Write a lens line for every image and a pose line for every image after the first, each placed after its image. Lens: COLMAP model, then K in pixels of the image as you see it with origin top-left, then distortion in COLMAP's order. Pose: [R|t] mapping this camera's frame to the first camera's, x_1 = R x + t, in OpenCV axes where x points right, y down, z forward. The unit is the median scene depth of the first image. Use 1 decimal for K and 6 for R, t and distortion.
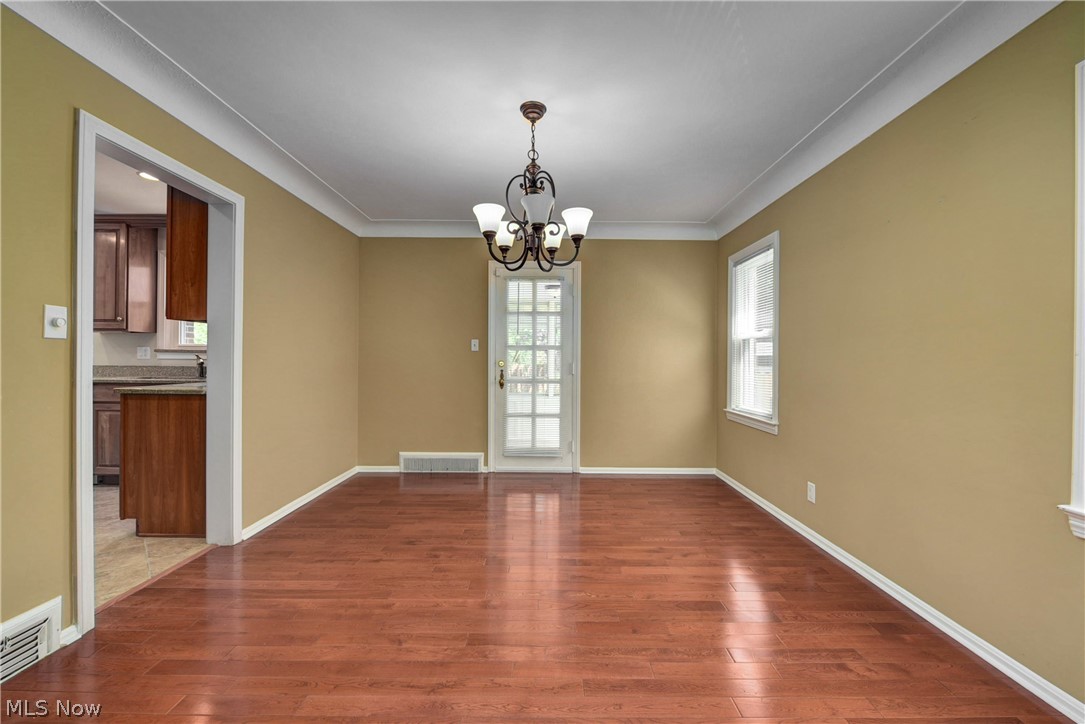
lens RADIAL K [[434.4, 0, 546.1], [0, 434.4, 361.4], [0, 0, 1]] dist [-0.001894, -0.000203]
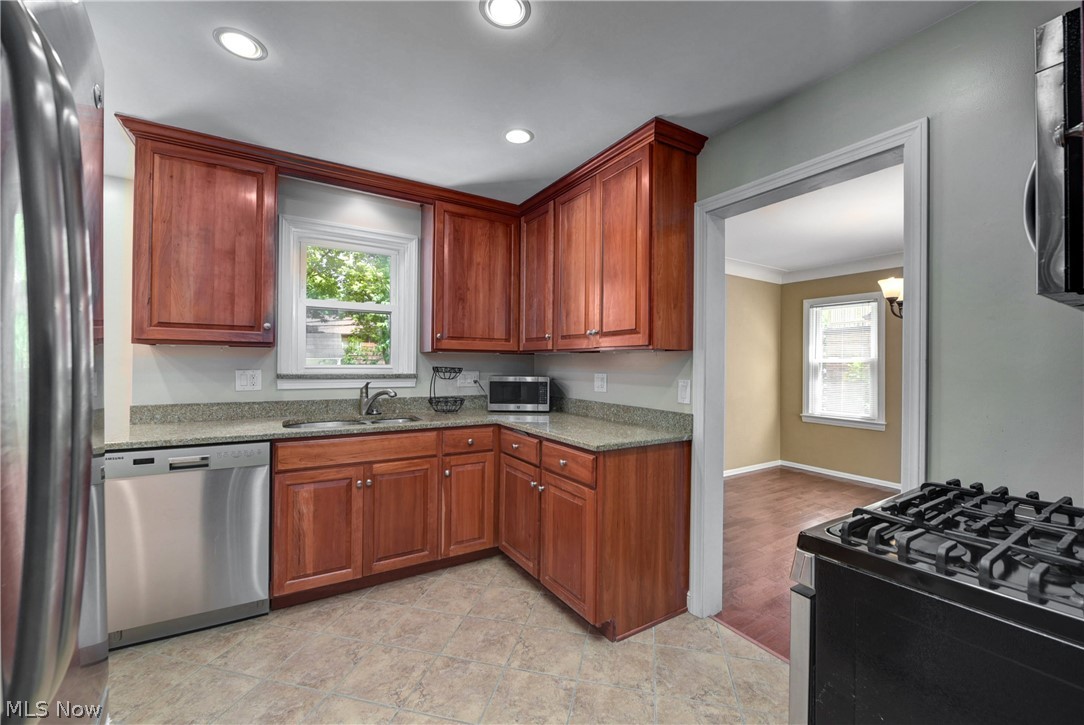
lens RADIAL K [[434.0, 0, 545.6], [0, 434.0, 361.9], [0, 0, 1]] dist [-0.001894, -0.000203]
pose [[0.845858, 0.000608, 0.533407, -1.326900], [-0.000303, 1.000000, -0.000659, -0.066645], [-0.533407, 0.000396, 0.845858, 0.405466]]
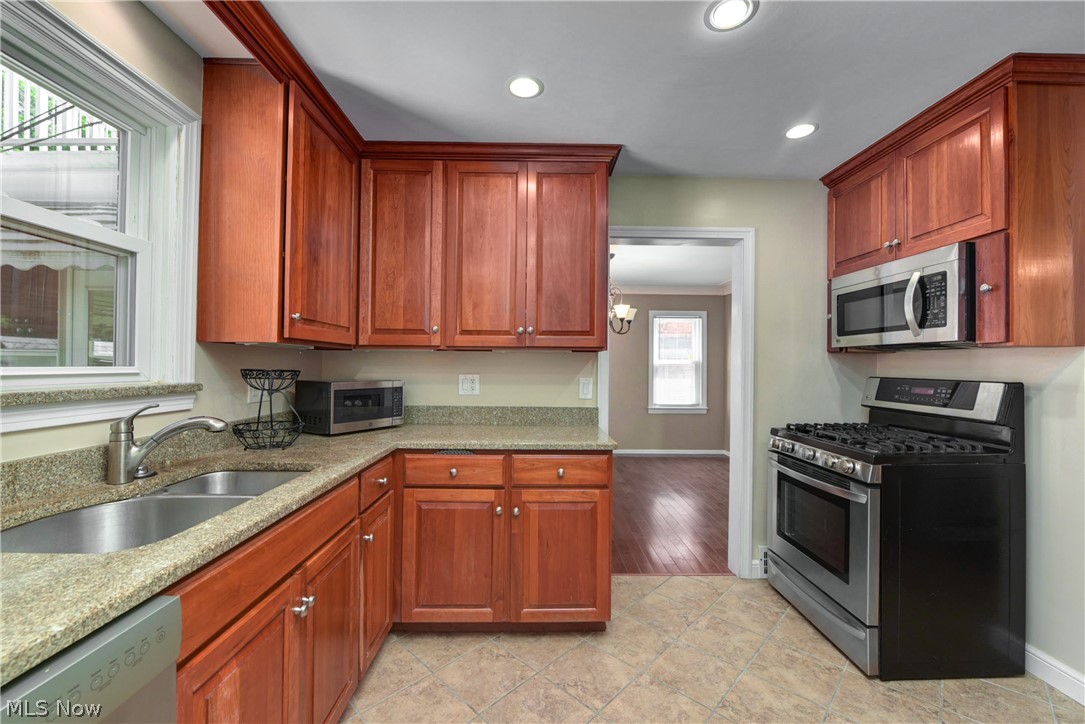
lens RADIAL K [[434.4, 0, 546.1], [0, 434.4, 361.4], [0, 0, 1]] dist [-0.001894, -0.000203]
pose [[-0.027582, -0.001203, 0.999619, -1.584678], [-0.007955, 0.999968, 0.000984, -0.069533], [-0.999588, -0.007925, -0.027591, 1.047329]]
